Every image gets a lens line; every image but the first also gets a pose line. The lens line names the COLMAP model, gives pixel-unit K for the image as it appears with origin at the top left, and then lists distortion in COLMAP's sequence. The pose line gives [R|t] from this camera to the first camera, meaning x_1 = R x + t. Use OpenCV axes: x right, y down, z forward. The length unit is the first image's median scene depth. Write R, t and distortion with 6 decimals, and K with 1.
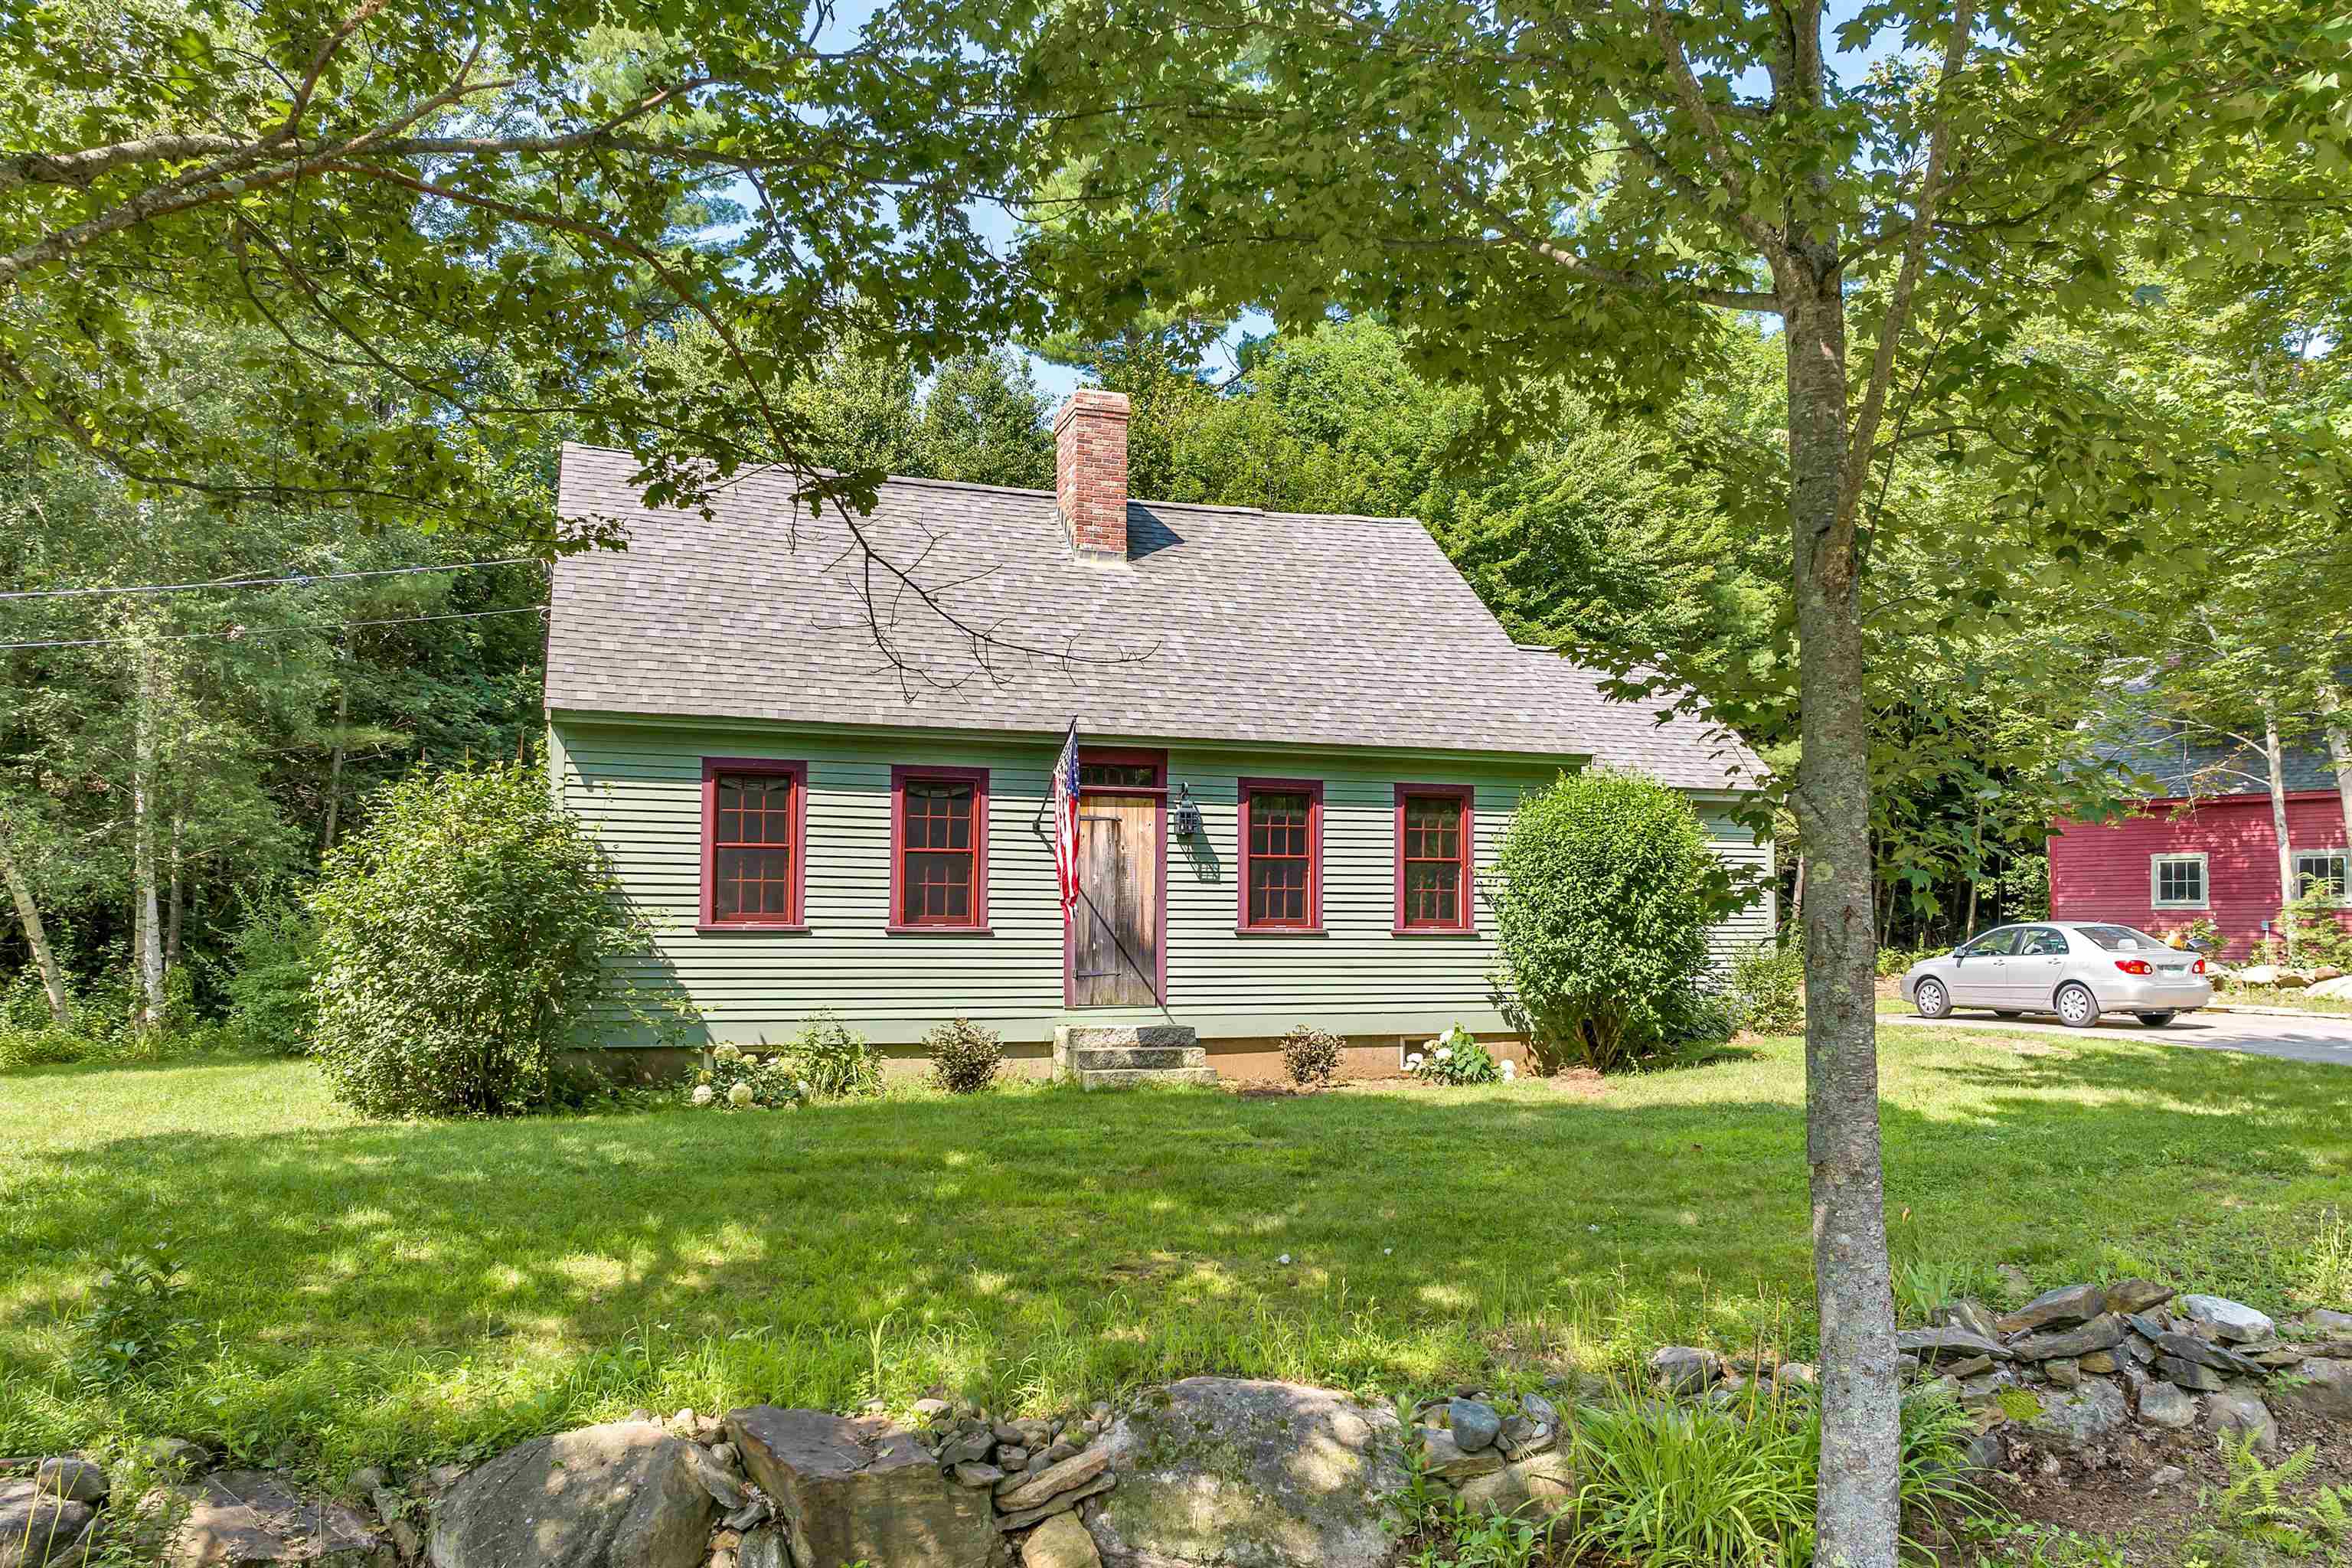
lens RADIAL K [[1693.3, 0, 1176.0], [0, 1693.3, 784.0], [0, 0, 1]] dist [-0.040260, -0.002723]
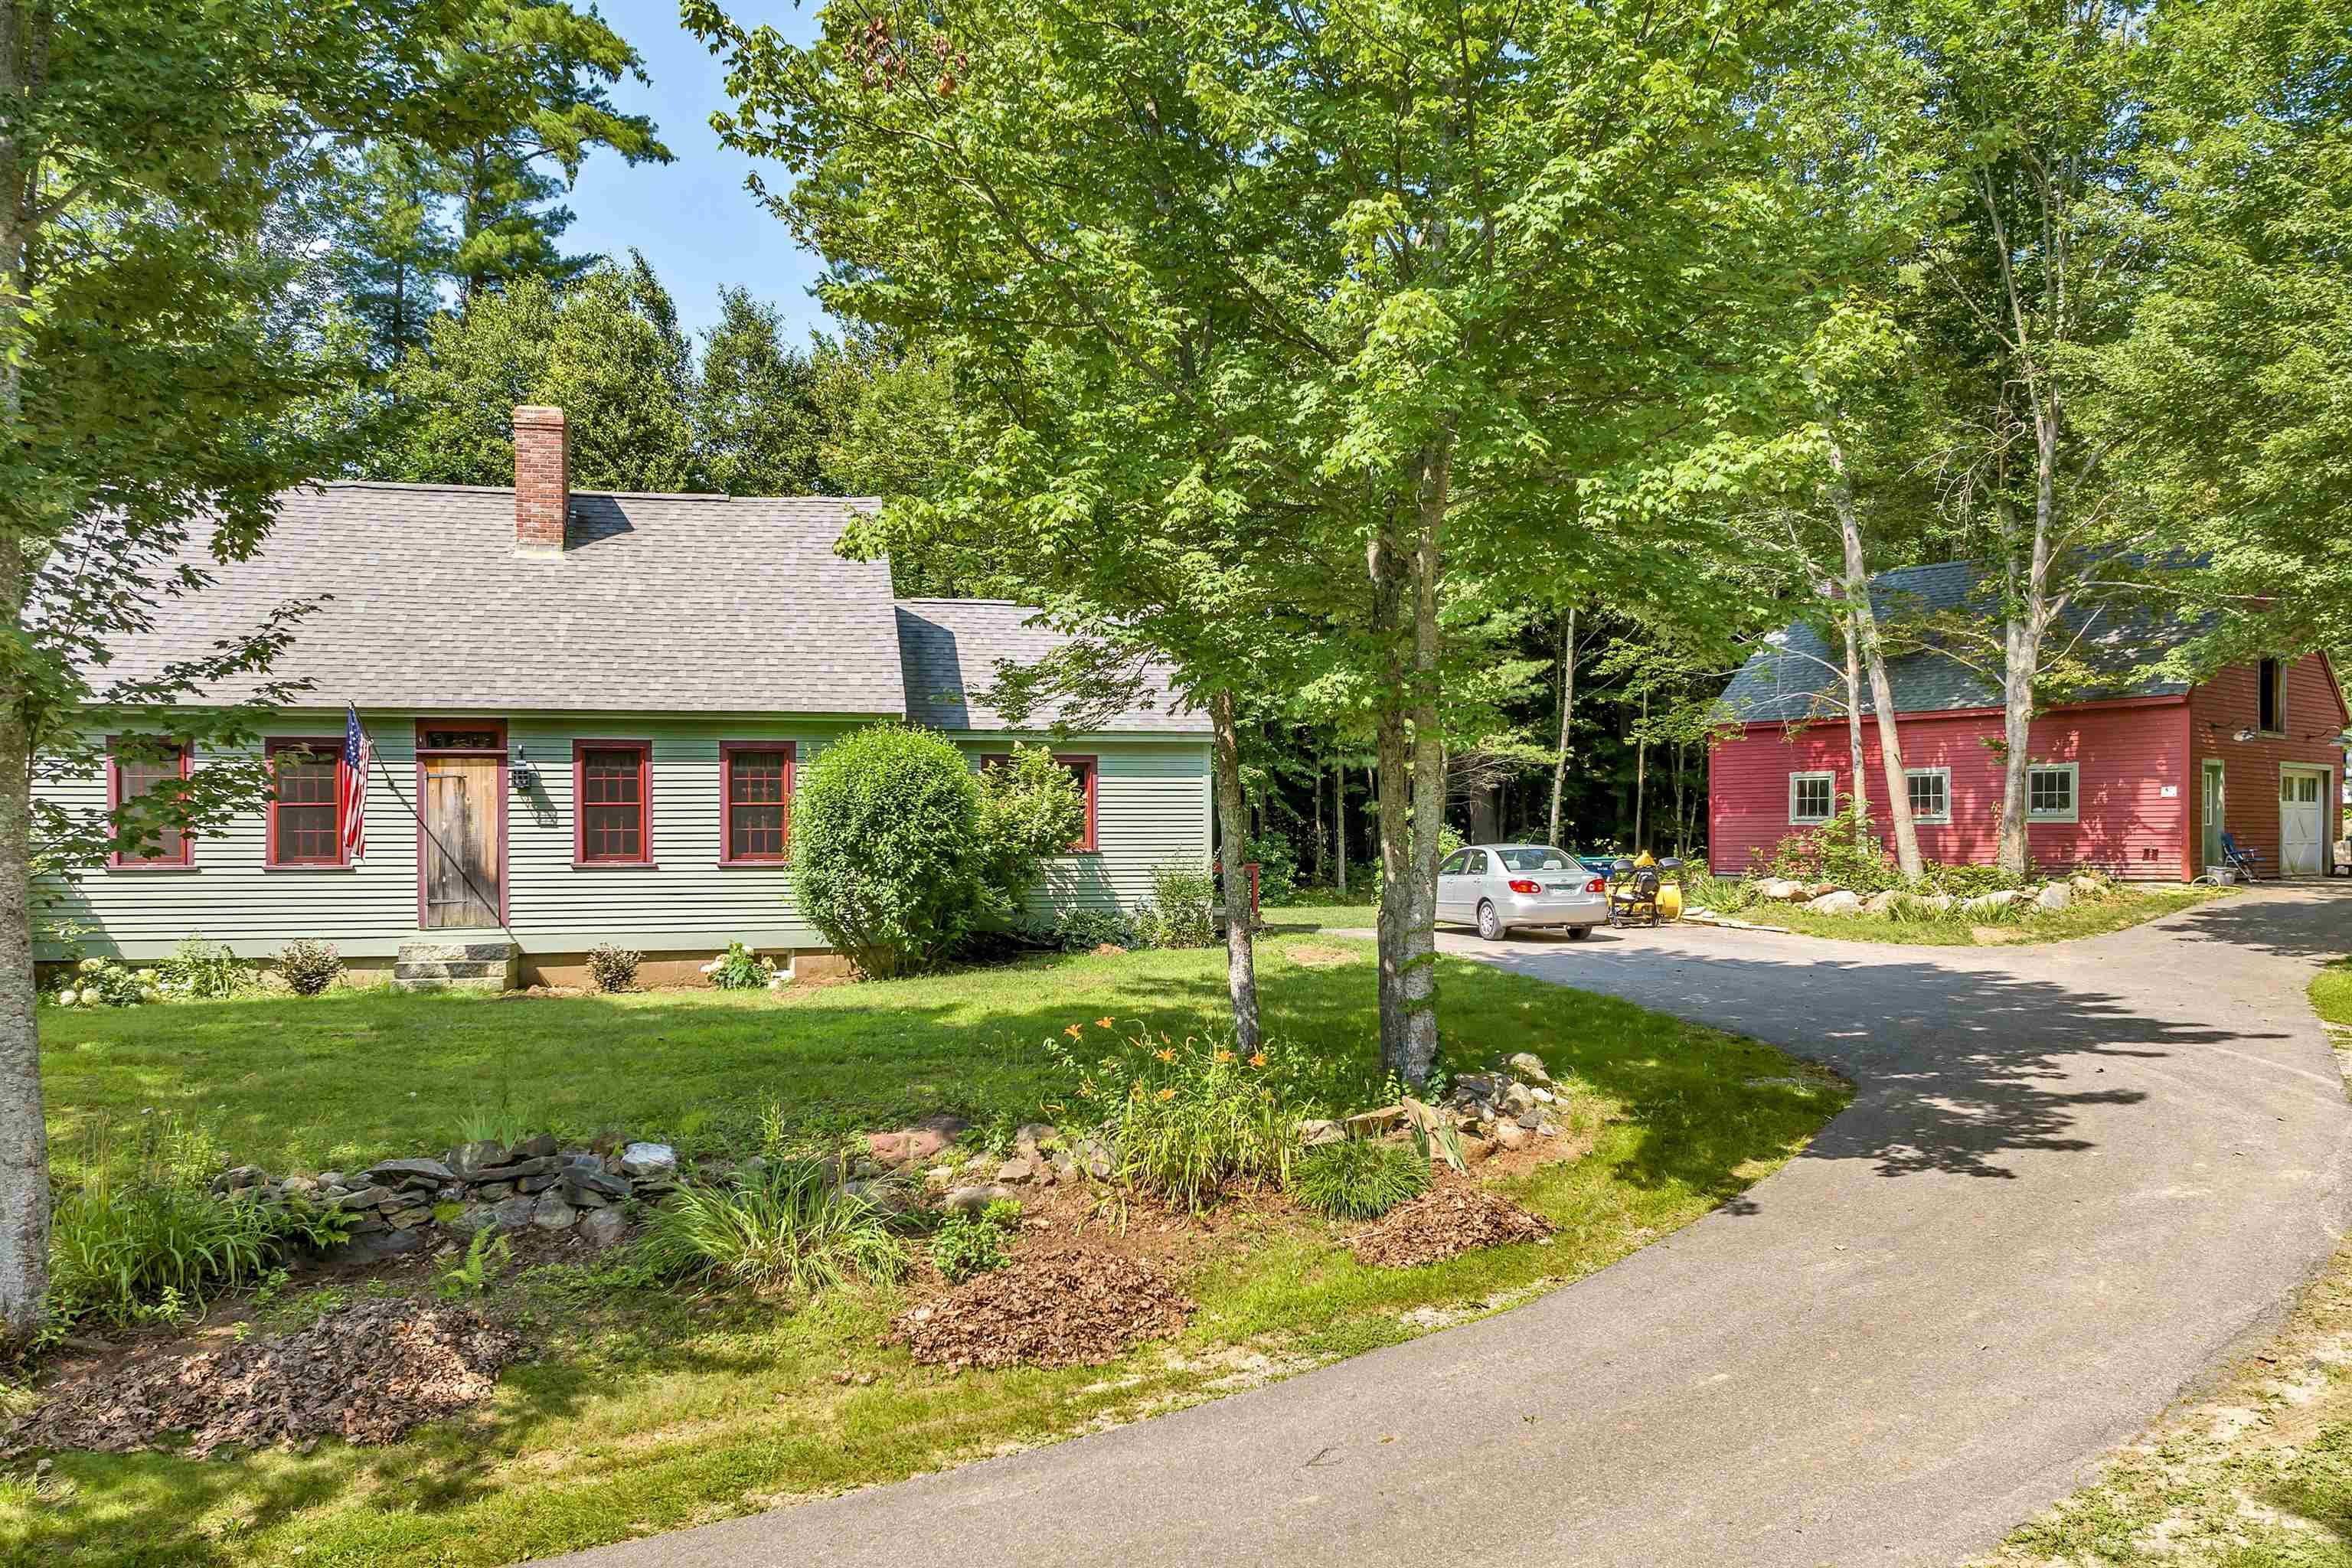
lens RADIAL K [[1716.8, 0, 1223.6], [0, 1716.8, 796.1], [0, 0, 1]] dist [-0.044203, 0.006139]
pose [[0.997762, -0.010417, -0.066052, 0.583316], [0.014728, 0.997769, 0.065123, -0.036439], [0.065226, -0.065950, 0.995689, -0.191630]]
